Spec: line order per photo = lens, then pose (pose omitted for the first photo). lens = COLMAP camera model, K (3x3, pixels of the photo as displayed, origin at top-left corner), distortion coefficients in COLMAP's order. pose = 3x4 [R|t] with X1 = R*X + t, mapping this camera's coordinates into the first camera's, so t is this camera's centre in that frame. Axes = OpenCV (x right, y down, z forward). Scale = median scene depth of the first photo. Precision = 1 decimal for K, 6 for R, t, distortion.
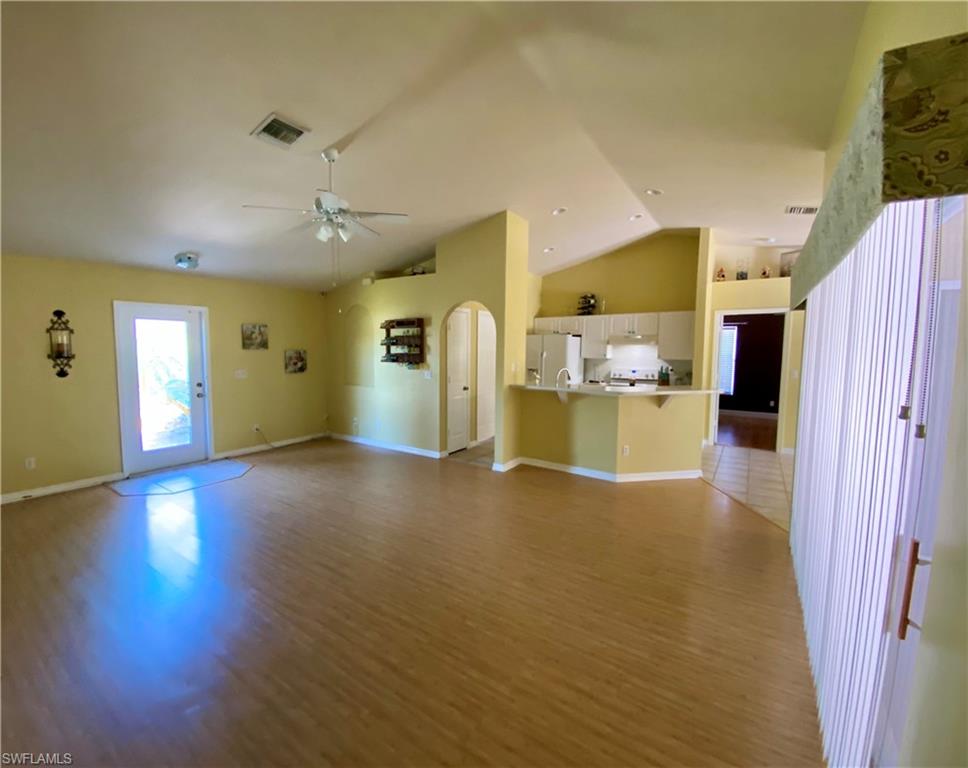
lens RADIAL K [[414.1, 0, 445.7], [0, 414.1, 382.9], [0, 0, 1]] dist [0.002222, -0.000036]
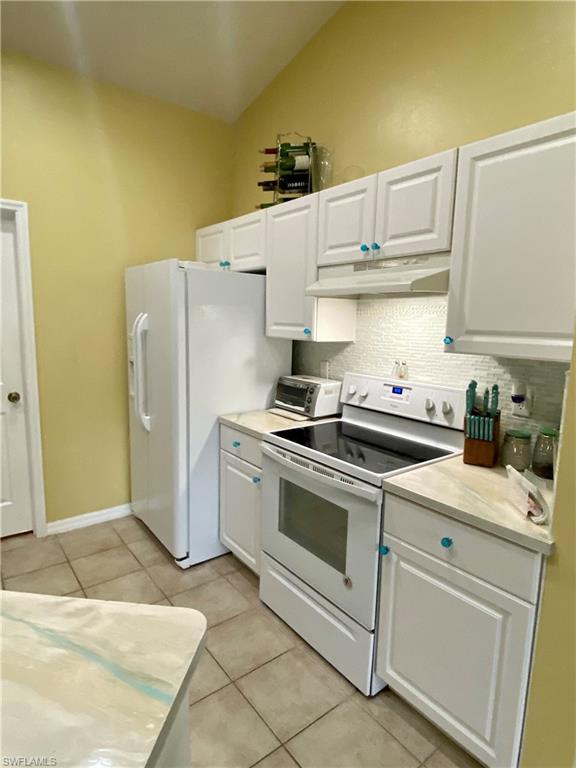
lens RADIAL K [[434.2, 0, 293.6], [0, 434.2, 389.6], [0, 0, 1]] dist [0.007893, -0.002051]
pose [[0.967526, 0.061479, -0.245181, 0.446935], [-0.042320, 0.995679, 0.082661, -0.048295], [0.249204, -0.069601, 0.965947, 0.667446]]
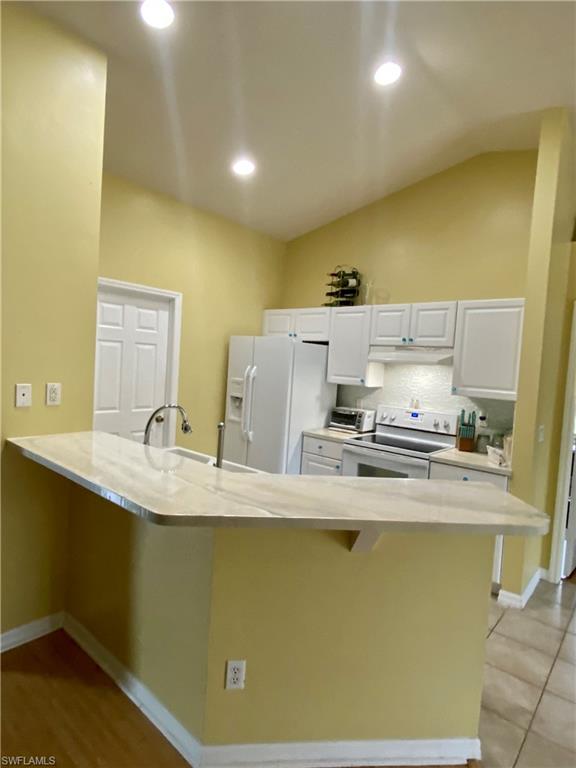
lens RADIAL K [[434.2, 0, 289.3], [0, 434.2, 384.1], [0, 0, 1]] dist [0.007893, -0.002051]
pose [[0.996514, 0.062244, -0.055543, 0.314522], [-0.064011, 0.997479, -0.030620, -0.038030], [0.053497, 0.034068, 0.997987, 0.424848]]
